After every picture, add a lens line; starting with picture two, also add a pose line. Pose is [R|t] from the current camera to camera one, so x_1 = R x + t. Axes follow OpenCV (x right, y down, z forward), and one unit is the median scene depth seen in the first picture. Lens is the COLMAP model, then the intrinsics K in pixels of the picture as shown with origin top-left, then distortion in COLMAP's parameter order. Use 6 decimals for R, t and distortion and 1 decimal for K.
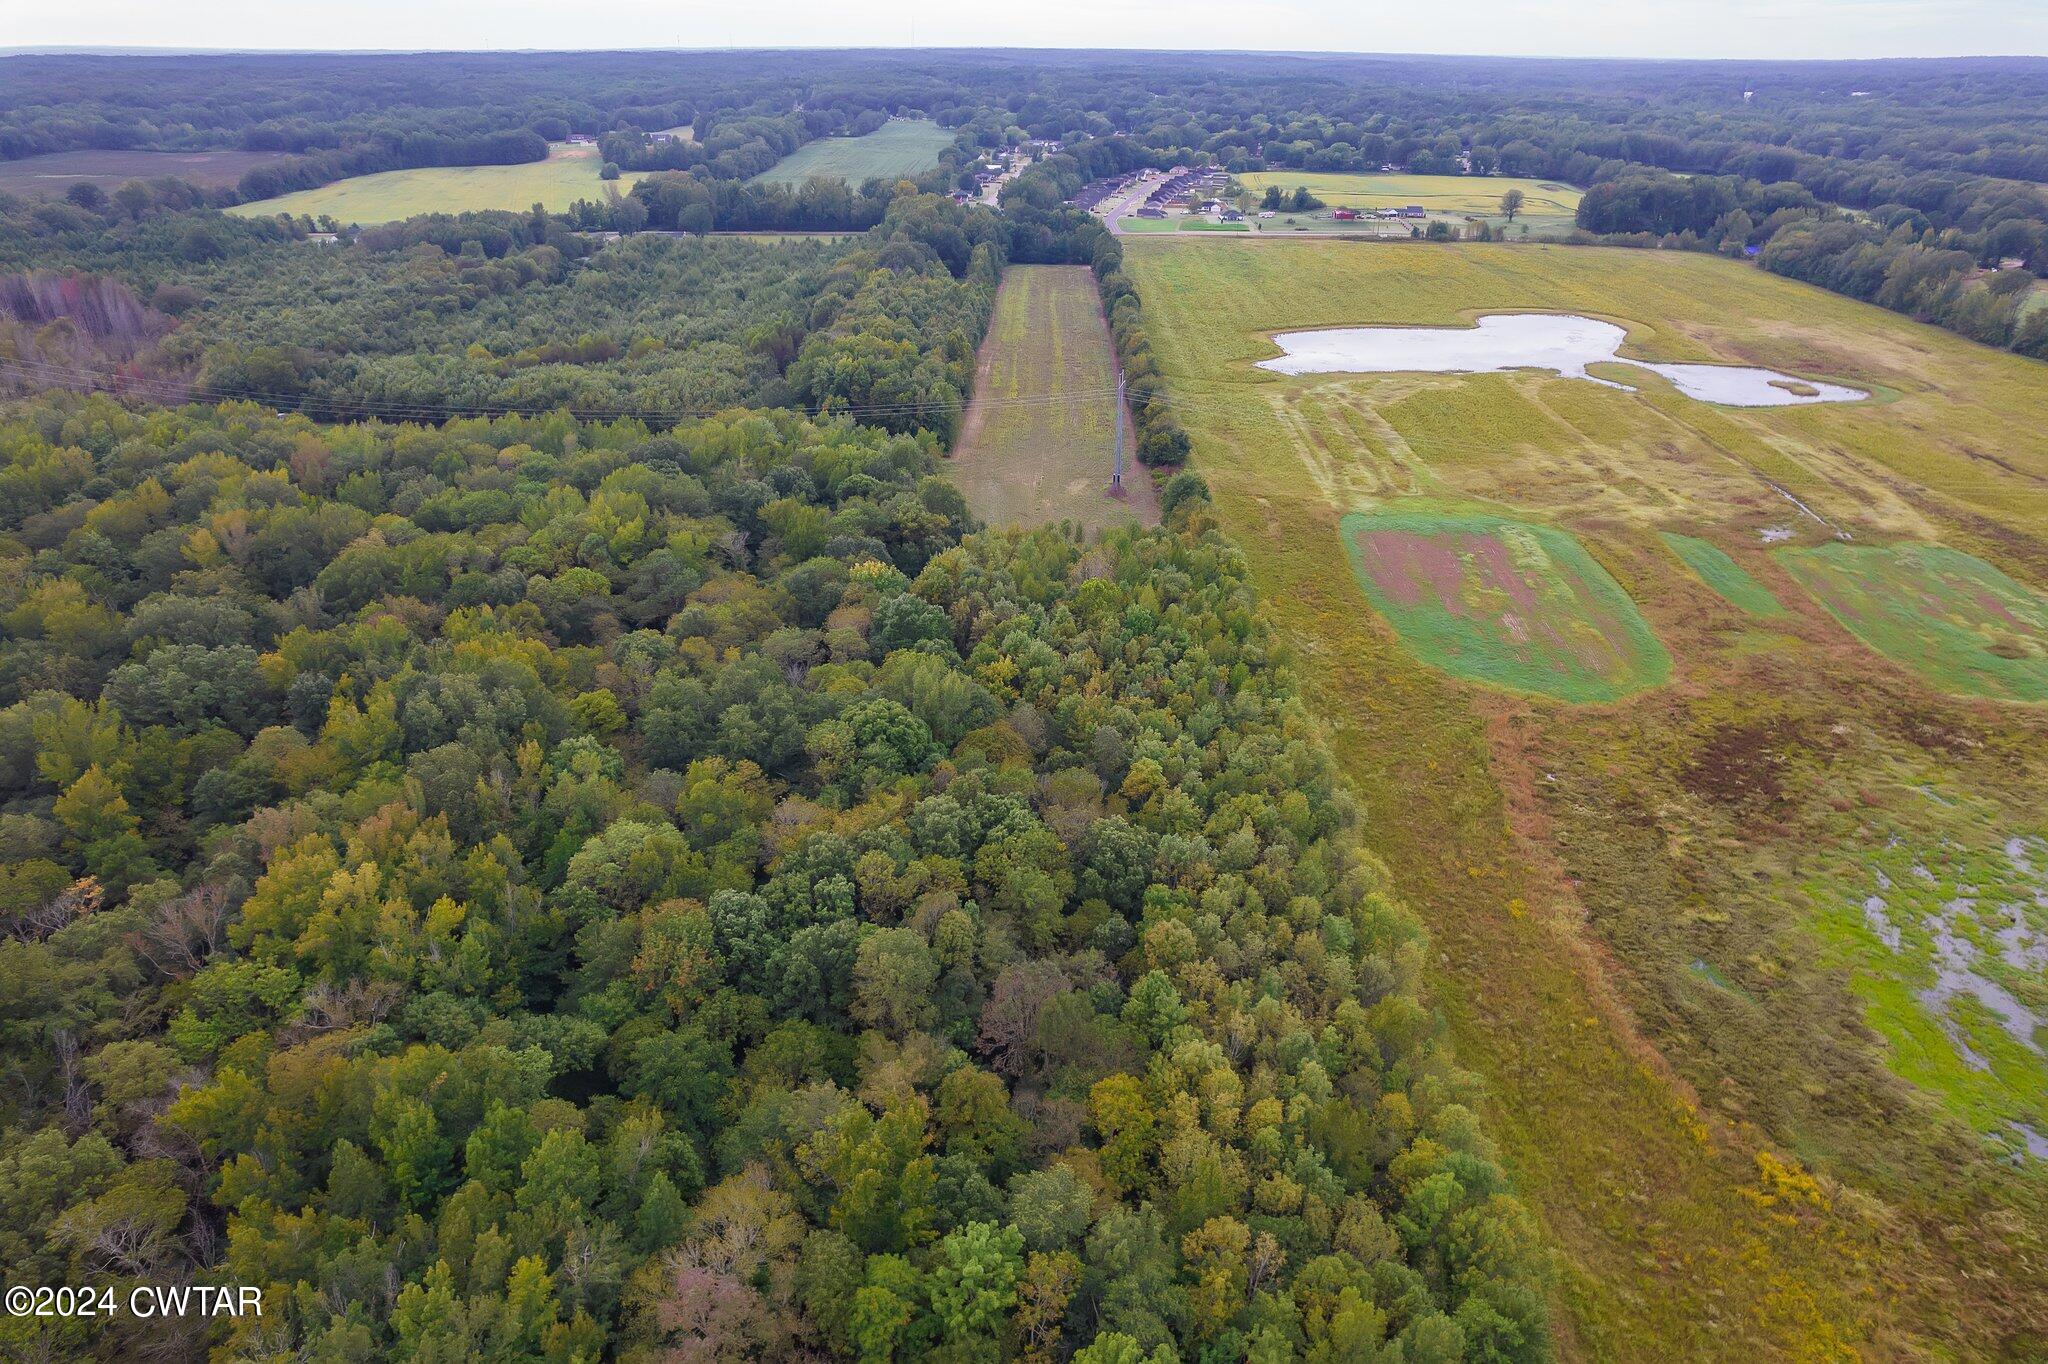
lens RADIAL K [[1306.7, 0, 1024.0], [0, 1306.7, 682.0], [0, 0, 1]] dist [-0.079590, 0.072143]
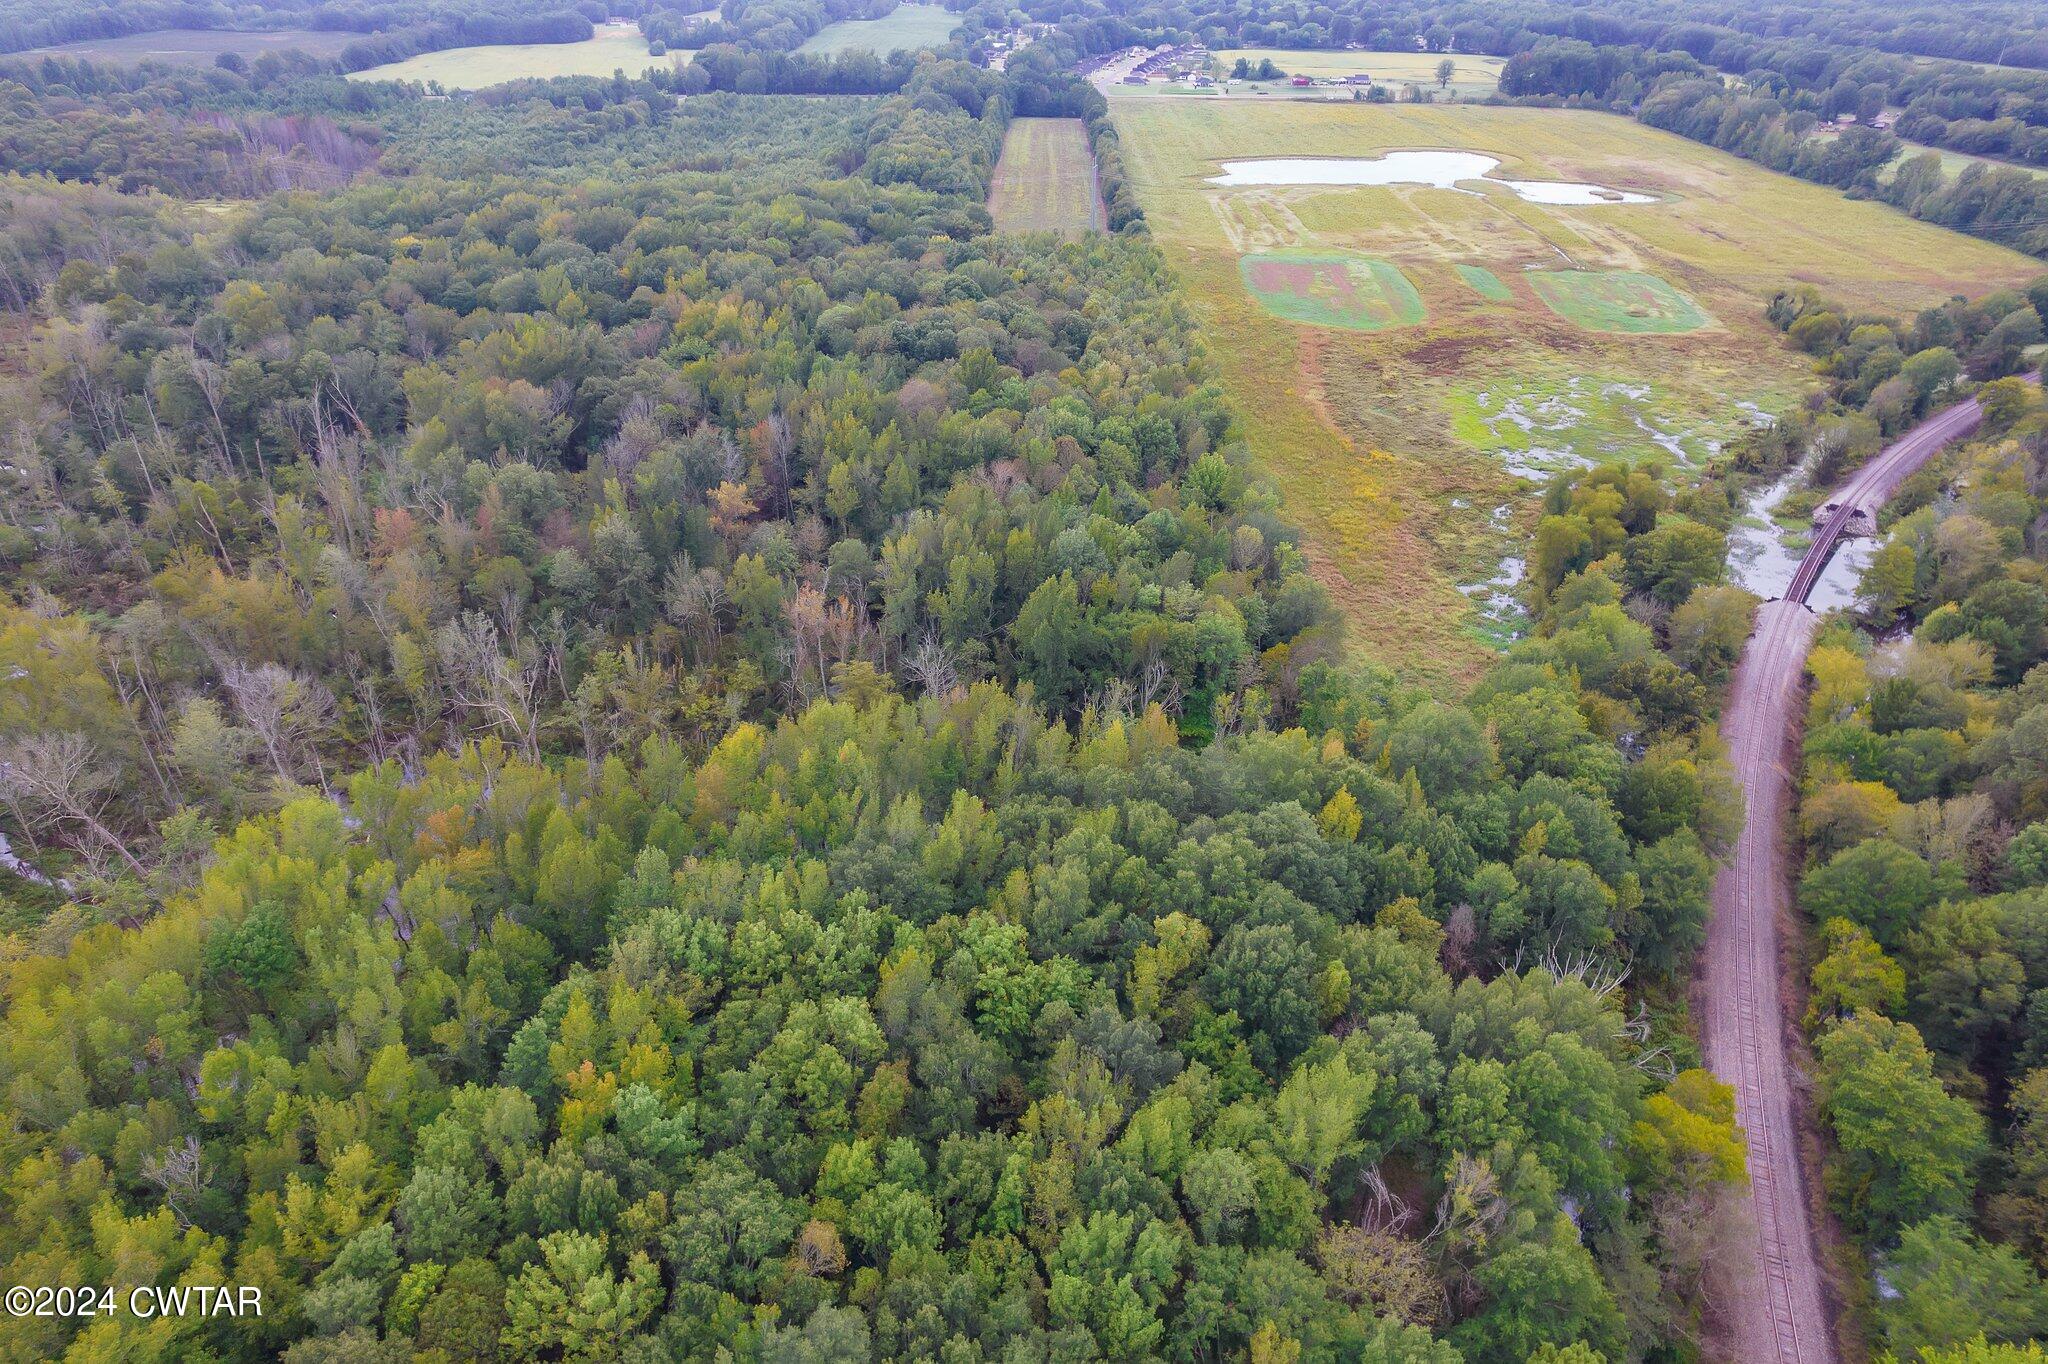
lens RADIAL K [[1306.7, 0, 1024.0], [0, 1306.7, 682.0], [0, 0, 1]] dist [-0.079590, 0.072143]
pose [[1.000000, -0.000242, -0.000651, -0.001838], [0.000286, 0.997665, 0.068301, 0.110683], [0.000633, -0.068302, 0.997665, -0.218923]]
